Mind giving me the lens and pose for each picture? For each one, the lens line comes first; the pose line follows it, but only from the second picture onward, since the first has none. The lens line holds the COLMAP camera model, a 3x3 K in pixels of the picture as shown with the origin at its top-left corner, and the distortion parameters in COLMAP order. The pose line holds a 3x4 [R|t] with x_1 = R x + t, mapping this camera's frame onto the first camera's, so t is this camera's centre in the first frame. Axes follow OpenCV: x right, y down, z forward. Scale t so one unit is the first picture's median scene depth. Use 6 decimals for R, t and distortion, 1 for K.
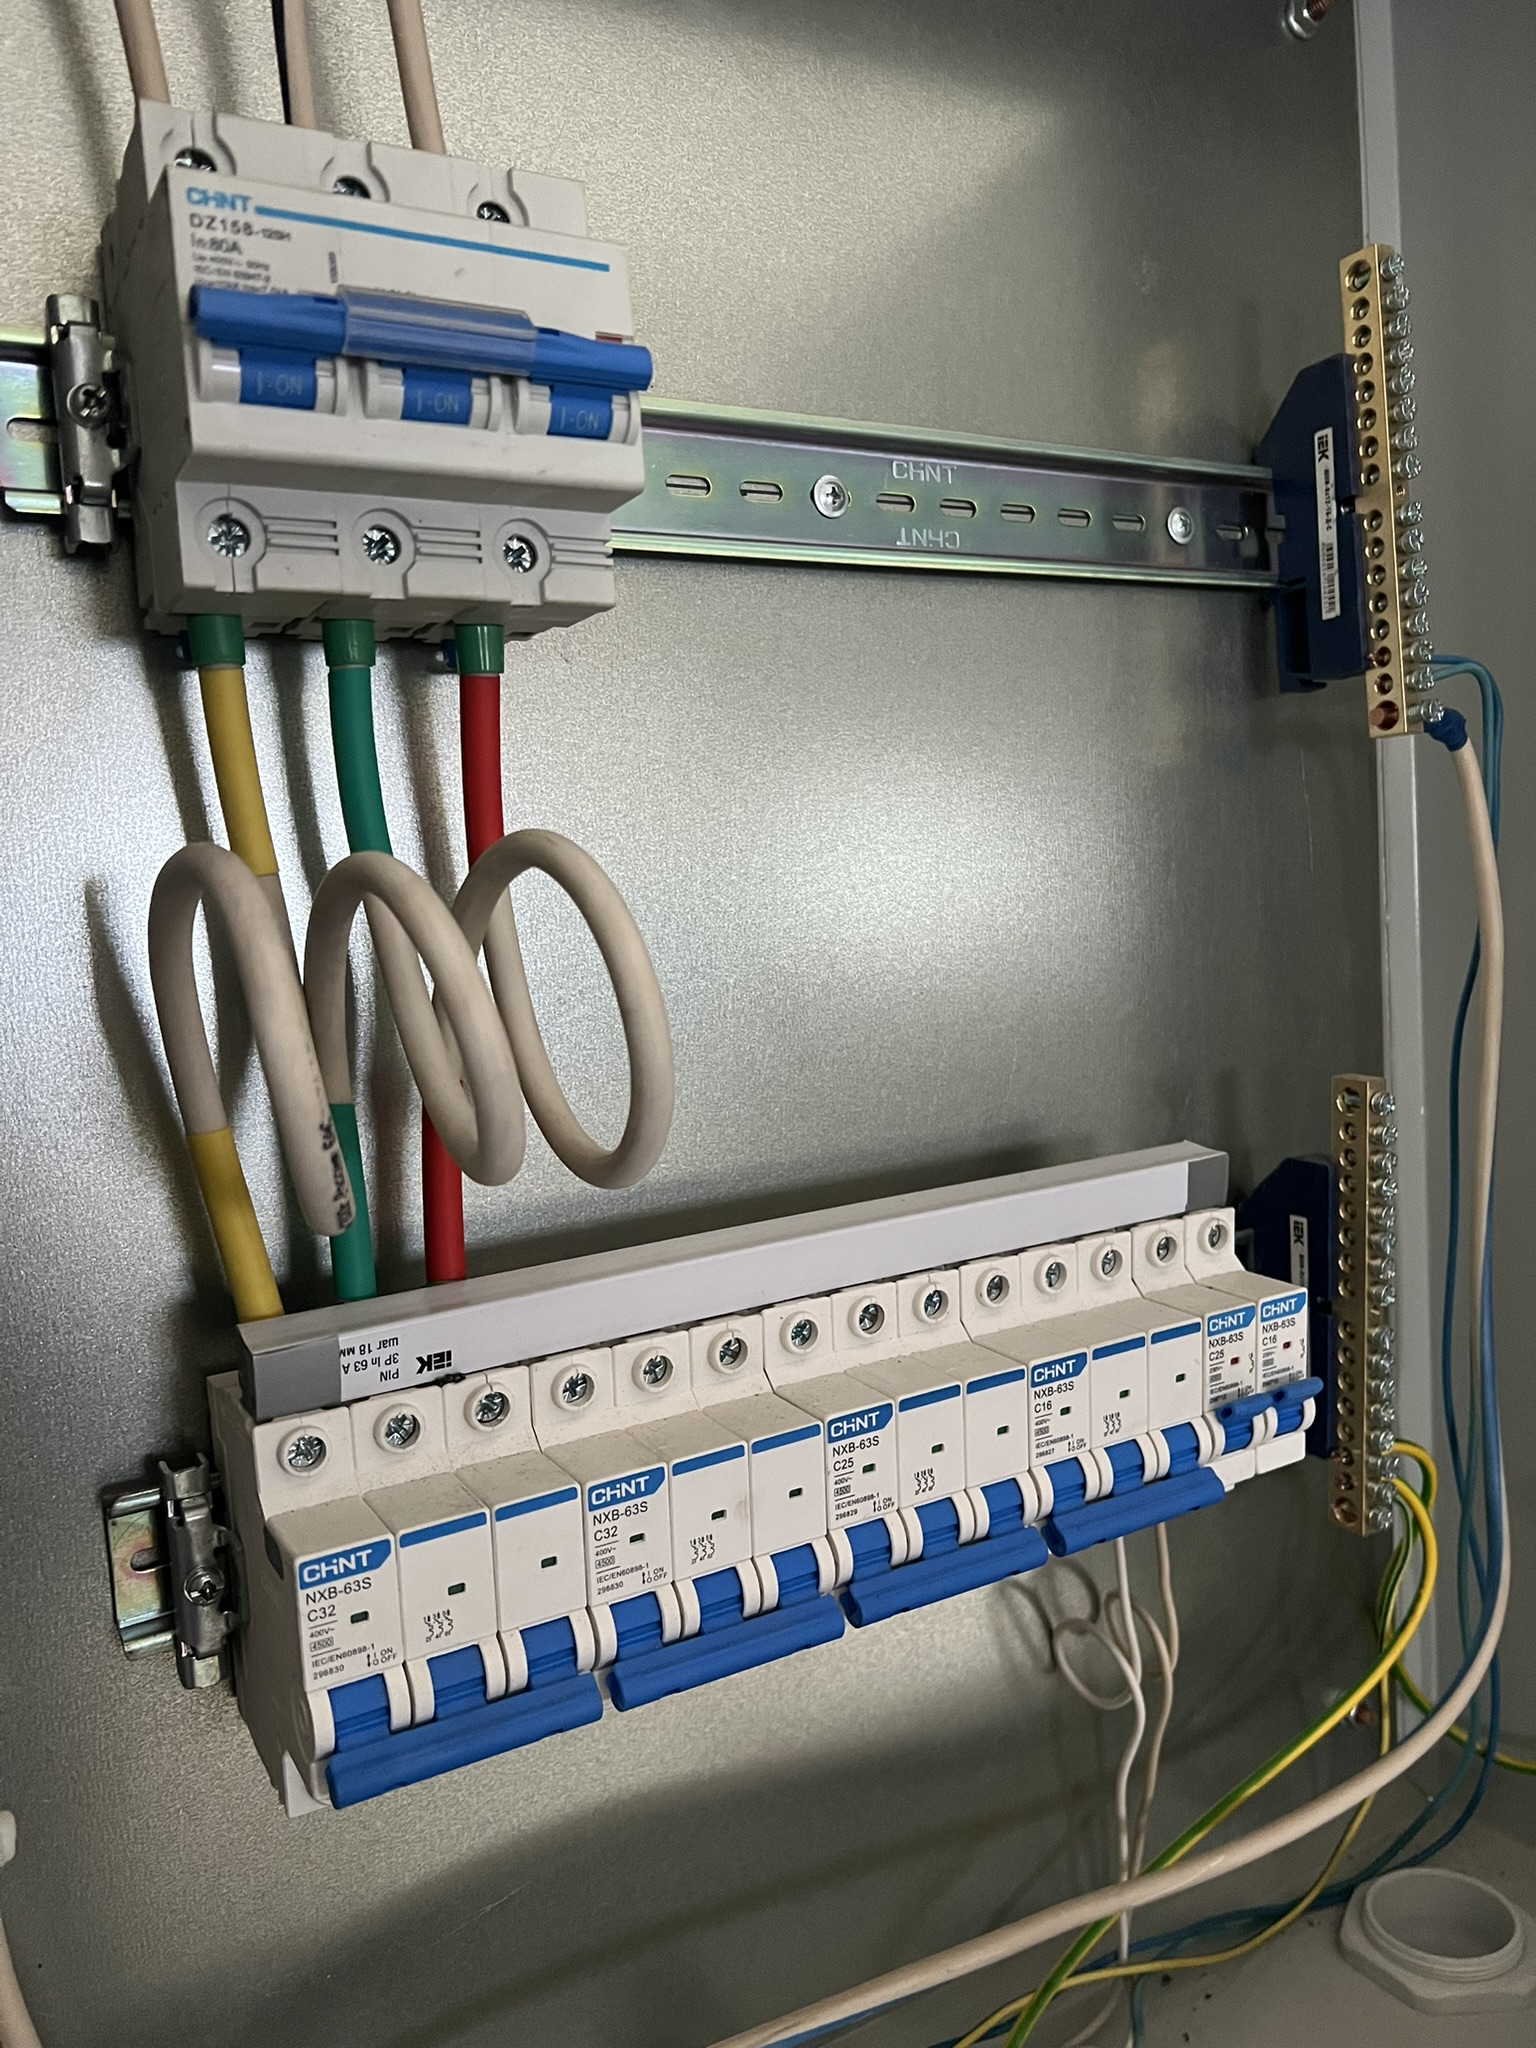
lens RADIAL K [[1597.6, 0, 773.8], [0, 1597.6, 1032.5], [0, 0, 1]] dist [0.021838, -0.058583]
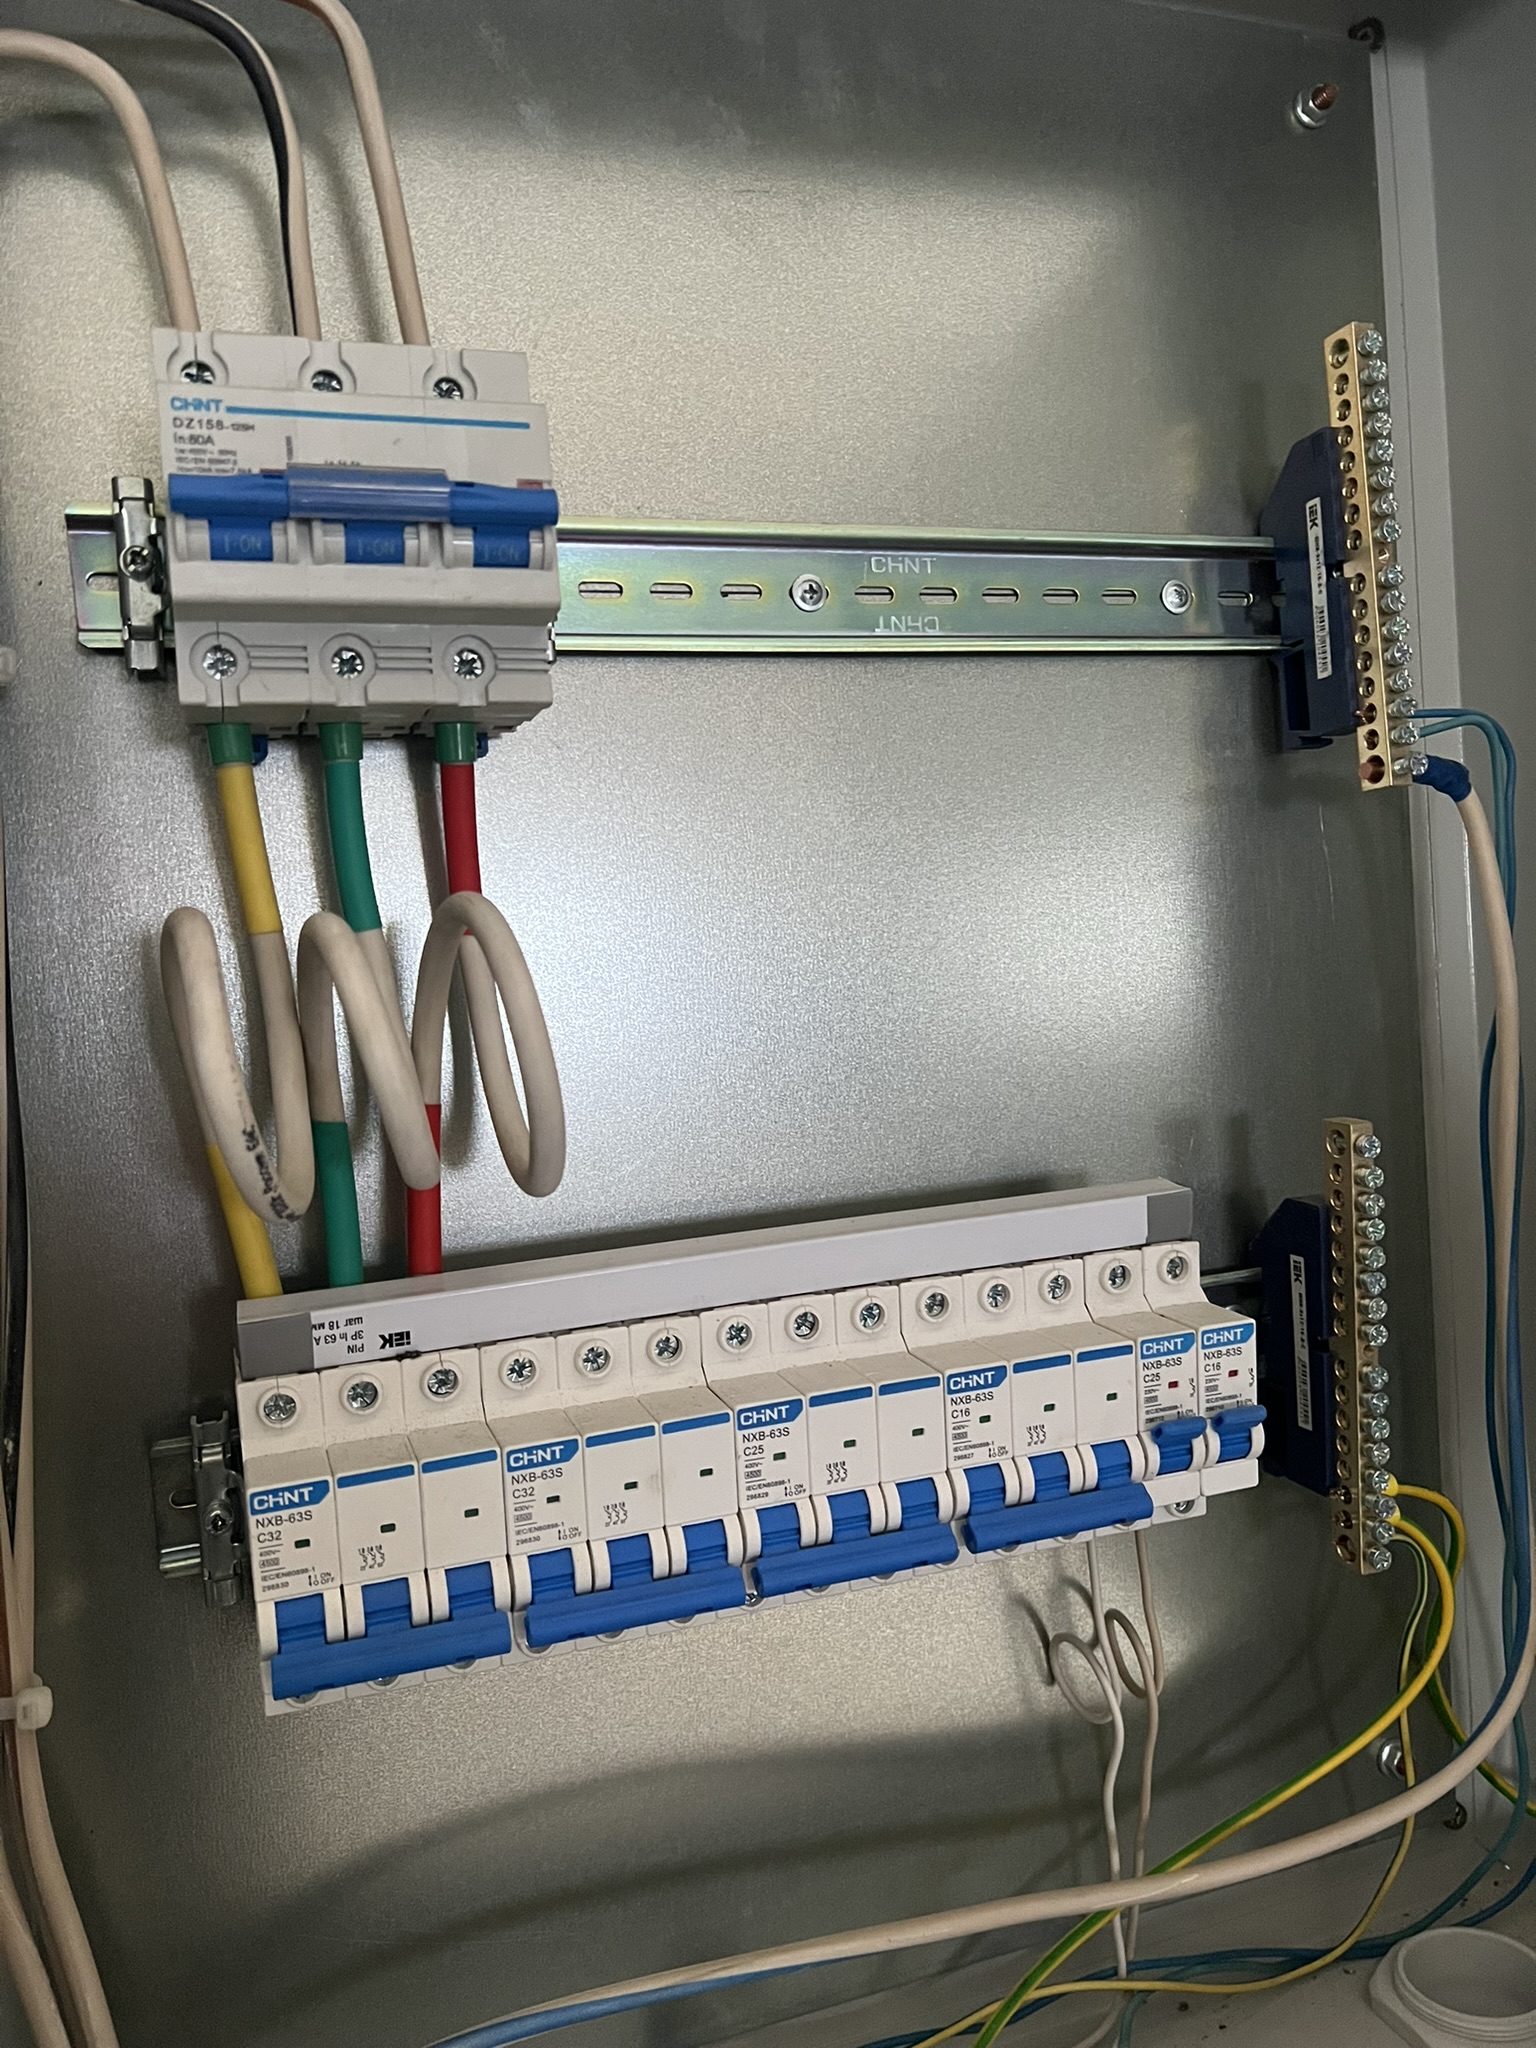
lens RADIAL K [[1597.6, 0, 767.7], [0, 1597.6, 1027.3], [0, 0, 1]] dist [0.021838, -0.058583]
pose [[0.980083, 0.002666, -0.198569, 0.275377], [-0.010496, 0.999208, -0.038389, 0.015817], [0.198310, 0.039709, 0.979335, -0.109886]]
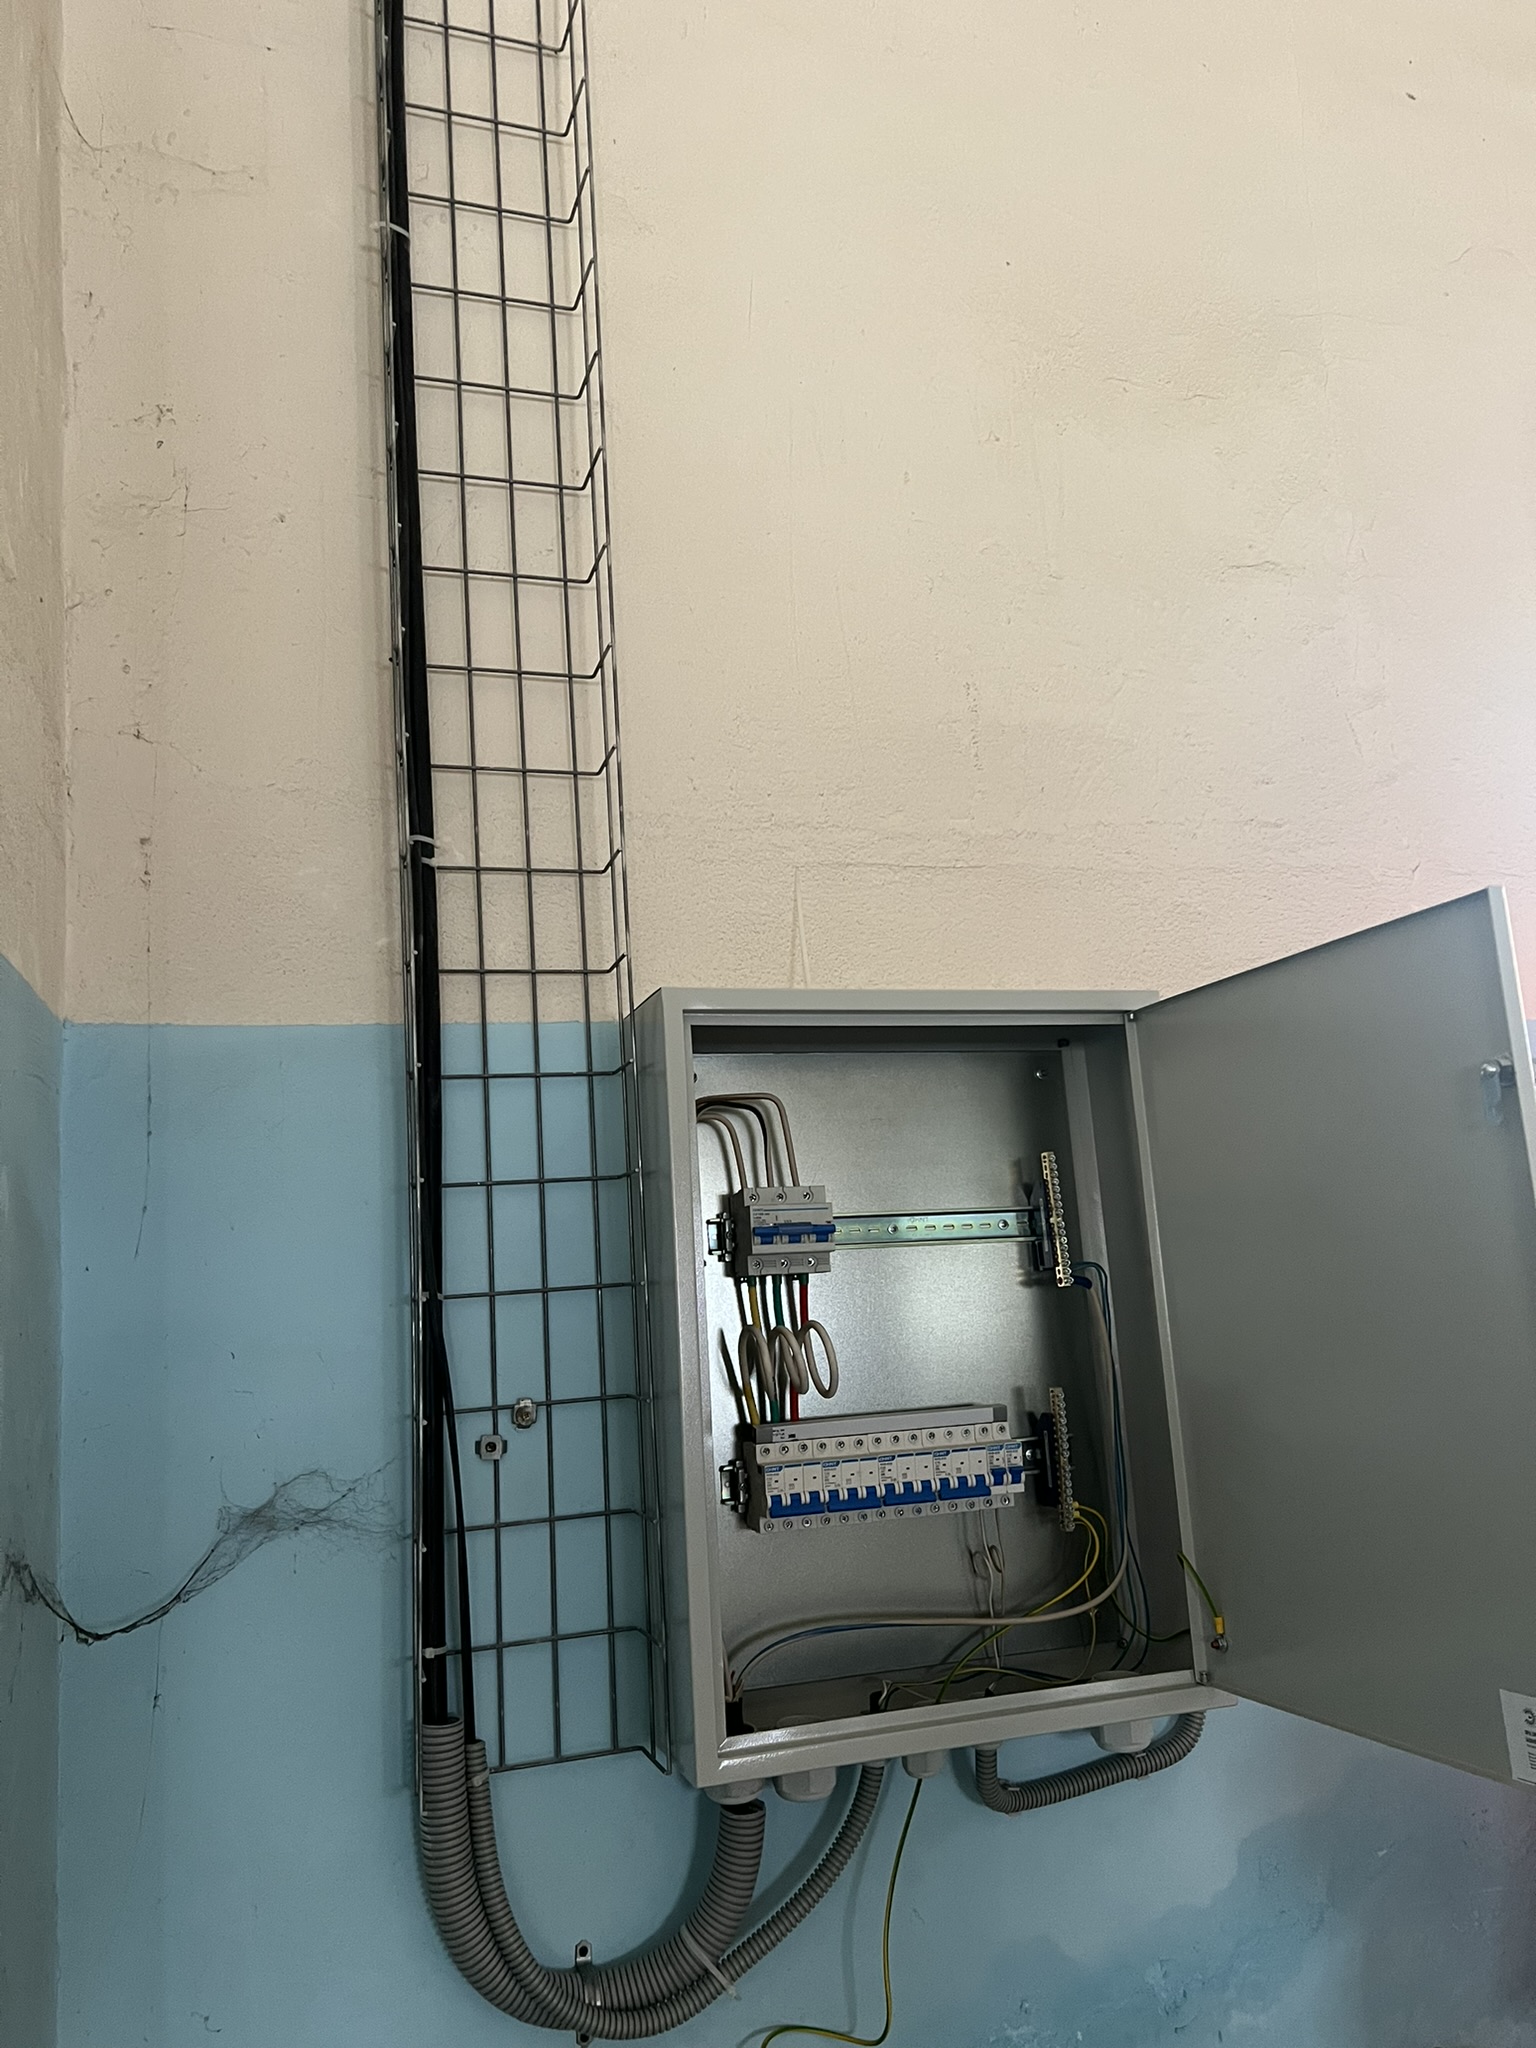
lens RADIAL K [[1597.6, 0, 757.3], [0, 1597.6, 974.5], [0, 0, 1]] dist [0.021838, -0.058583]
pose [[0.972268, -0.046651, -0.229171, 0.771285], [-0.021404, 0.958041, -0.285829, 0.235871], [0.232890, 0.282808, 0.930474, -3.514000]]
